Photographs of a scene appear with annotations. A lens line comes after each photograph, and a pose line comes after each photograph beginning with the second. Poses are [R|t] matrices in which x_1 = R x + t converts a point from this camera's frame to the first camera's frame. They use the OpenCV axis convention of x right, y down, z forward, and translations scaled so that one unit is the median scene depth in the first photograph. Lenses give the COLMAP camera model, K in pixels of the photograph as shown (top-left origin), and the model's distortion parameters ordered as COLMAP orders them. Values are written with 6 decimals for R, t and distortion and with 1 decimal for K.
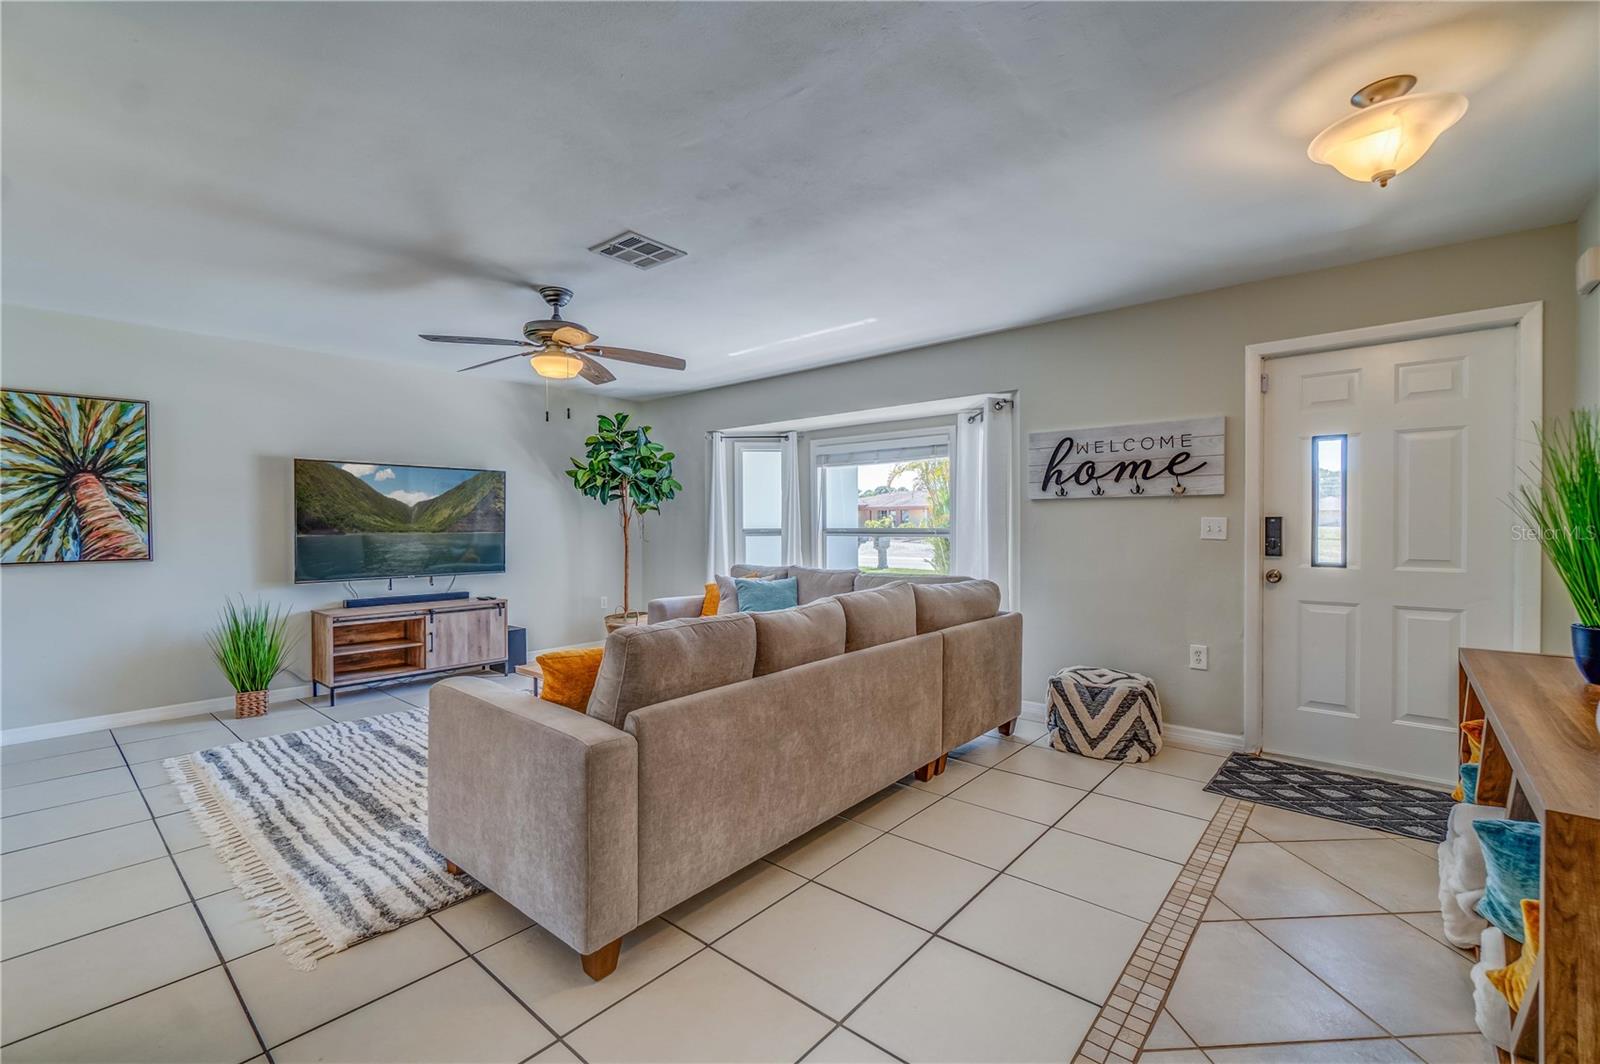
lens RADIAL K [[692.3, 0, 789.7], [0, 692.3, 534.8], [0, 0, 1]] dist [0.002404, -0.000136]
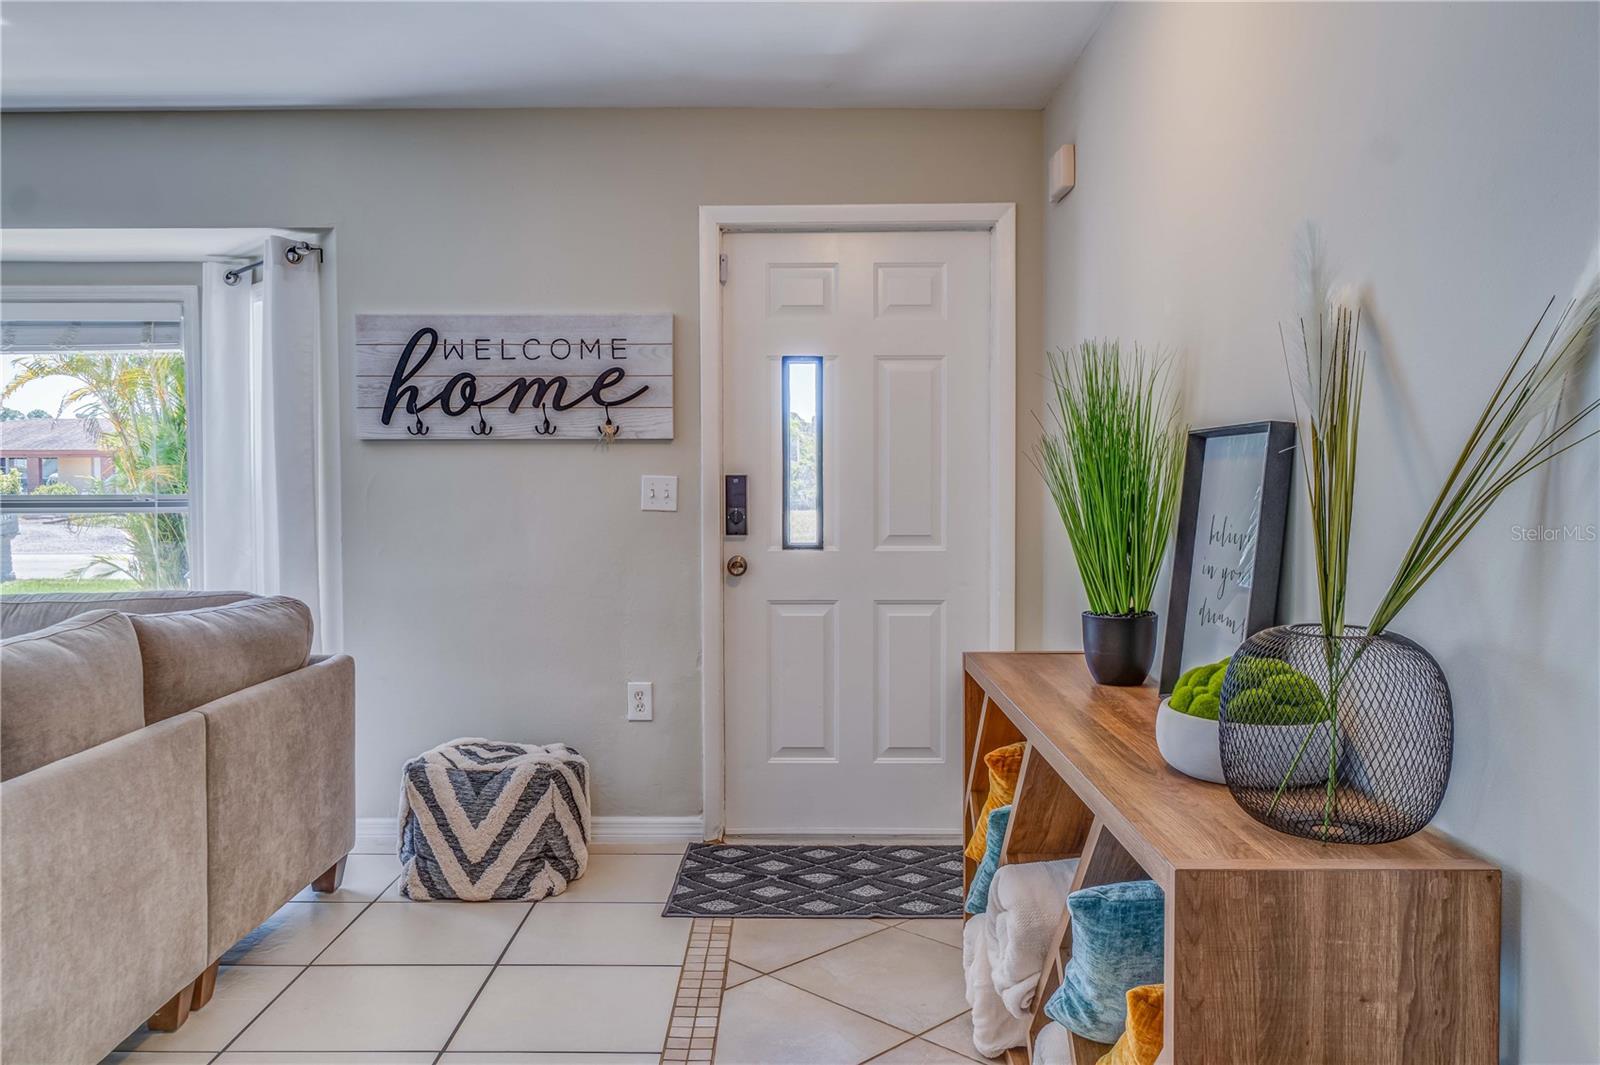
lens RADIAL K [[1229.0, 0, 792.5], [0, 1229.0, 529.7], [0, 0, 1]] dist [-0.001061, -0.000354]
pose [[0.756445, -0.021662, 0.653699, -0.020765], [0.009107, 0.999703, 0.022588, -0.000190], [-0.653994, -0.011133, 0.756417, 0.080393]]
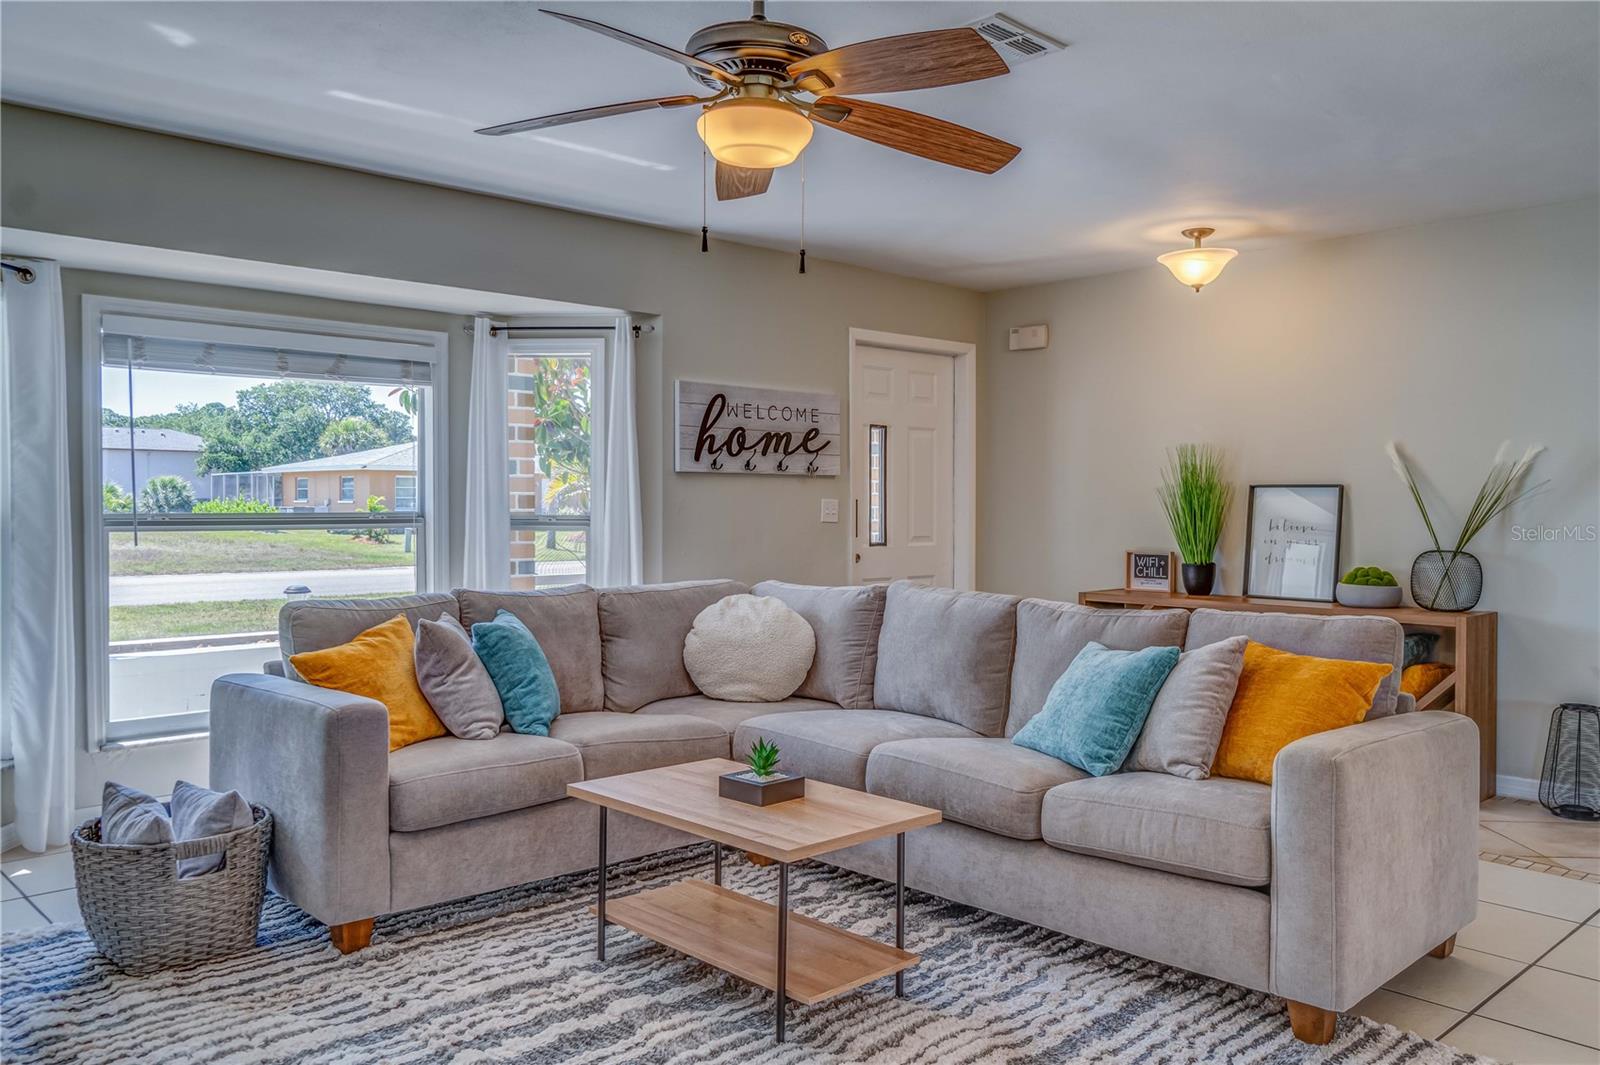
lens RADIAL K [[1229.0, 0, 796.4], [0, 1229.0, 515.3], [0, 0, 1]] dist [-0.001061, -0.000354]
pose [[0.088982, -0.004772, 0.996022, -1.037151], [0.013445, 0.999903, 0.003589, -0.009615], [-0.995942, 0.013072, 0.089037, 0.862823]]
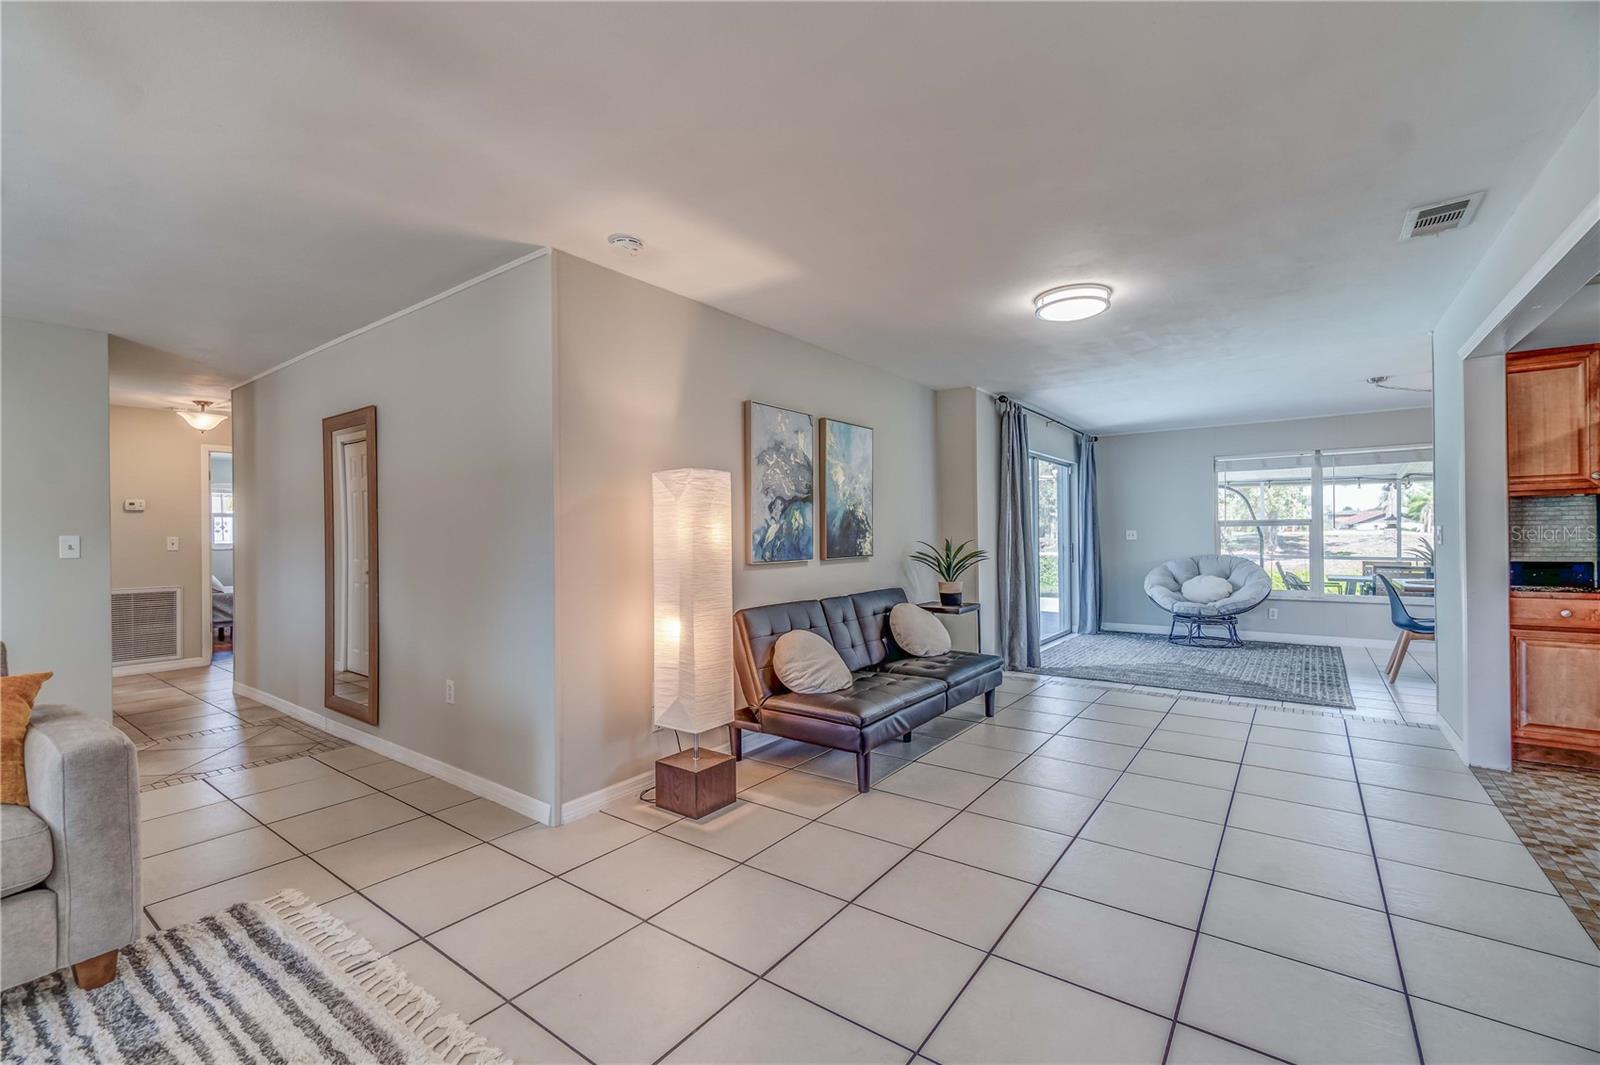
lens RADIAL K [[692.3, 0, 796.3], [0, 692.3, 538.6], [0, 0, 1]] dist [0.002404, -0.000136]
pose [[-0.997204, 0.015477, -0.073102, -0.763268], [0.013727, 0.999609, 0.024372, -0.016922], [0.073451, 0.023301, -0.997027, 1.144823]]
